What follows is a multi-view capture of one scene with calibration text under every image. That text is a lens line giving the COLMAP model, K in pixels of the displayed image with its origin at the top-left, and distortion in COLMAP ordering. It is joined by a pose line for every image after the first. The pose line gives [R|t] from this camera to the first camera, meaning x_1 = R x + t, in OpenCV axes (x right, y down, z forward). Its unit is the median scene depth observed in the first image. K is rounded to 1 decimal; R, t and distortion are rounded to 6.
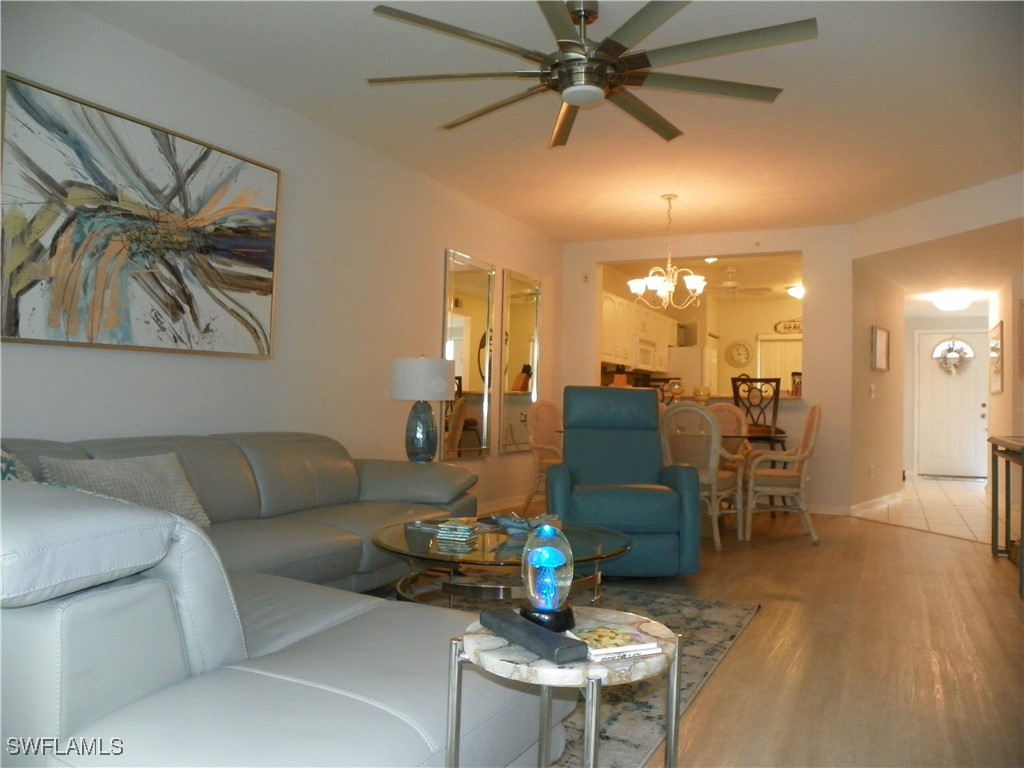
lens RADIAL K [[777.7, 0, 512.0], [0, 777.7, 384.0], [0, 0, 1]] dist [-0.164826, 0.093450]
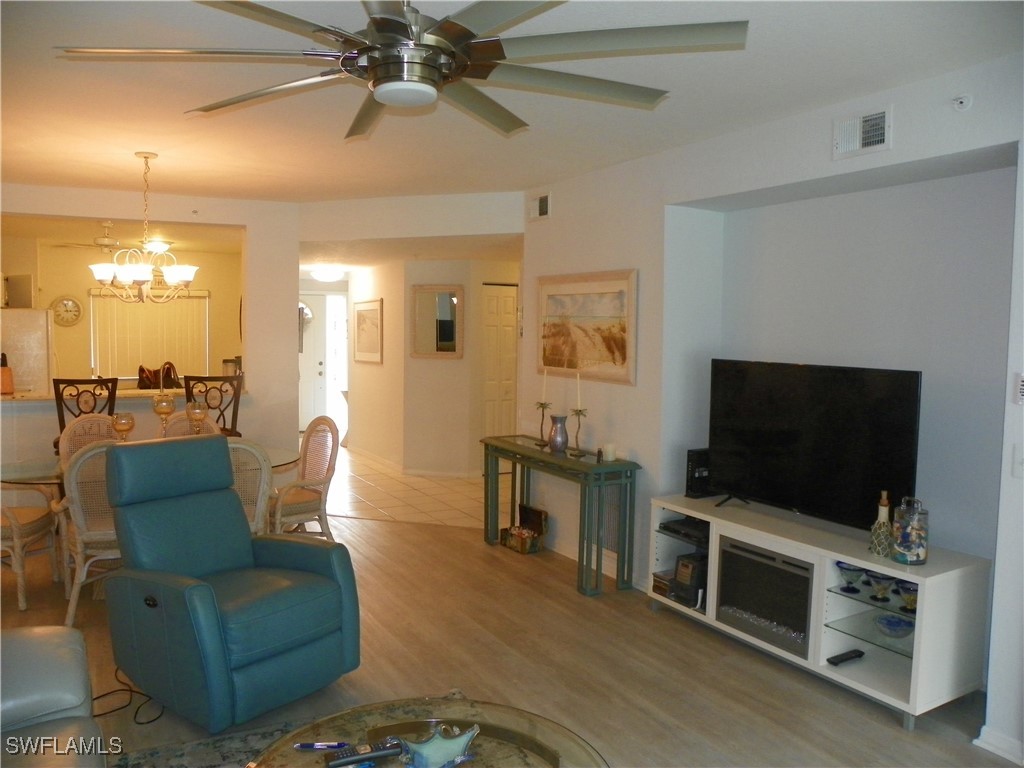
lens RADIAL K [[776.9, 0, 506.6], [0, 776.9, 388.2], [0, 0, 1]] dist [-0.171695, 0.123703]
pose [[0.561504, -0.074245, 0.824136, -0.356894], [-0.021446, 0.994326, 0.104188, -0.160324], [-0.827196, -0.076177, 0.556726, 0.444626]]
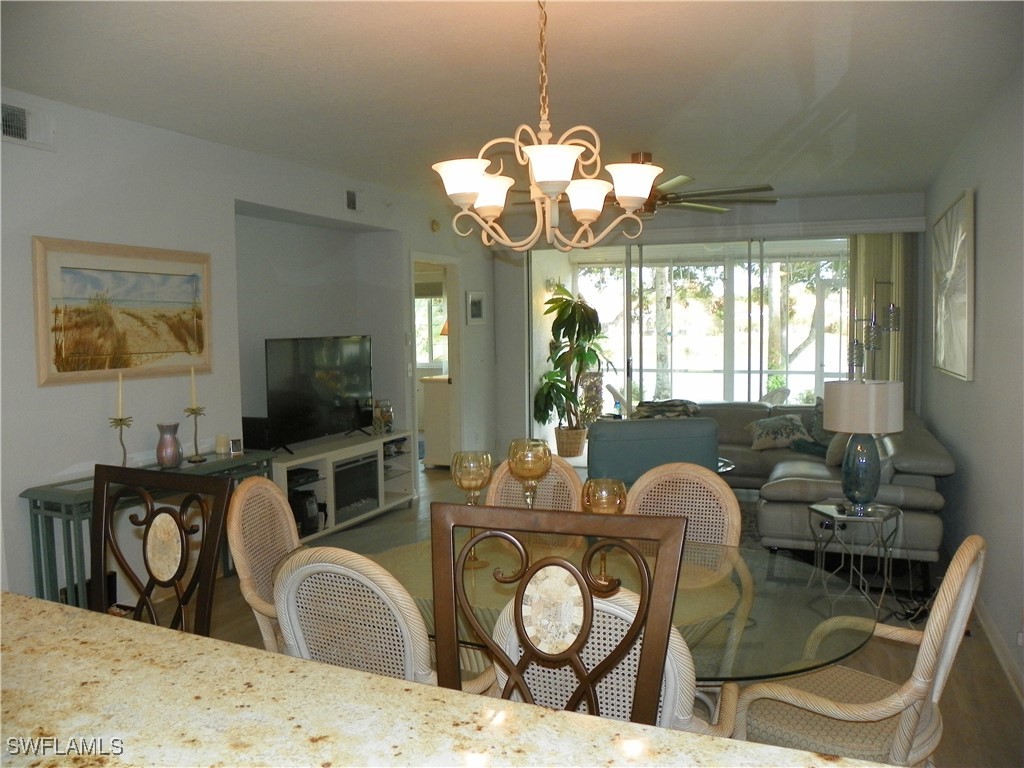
lens RADIAL K [[776.9, 0, 506.6], [0, 776.9, 388.2], [0, 0, 1]] dist [-0.171695, 0.123703]
pose [[-0.998232, -0.000060, -0.059431, 0.394293], [-0.003520, 0.998304, 0.058102, -0.086553], [0.059326, 0.058209, -0.996540, 2.196536]]
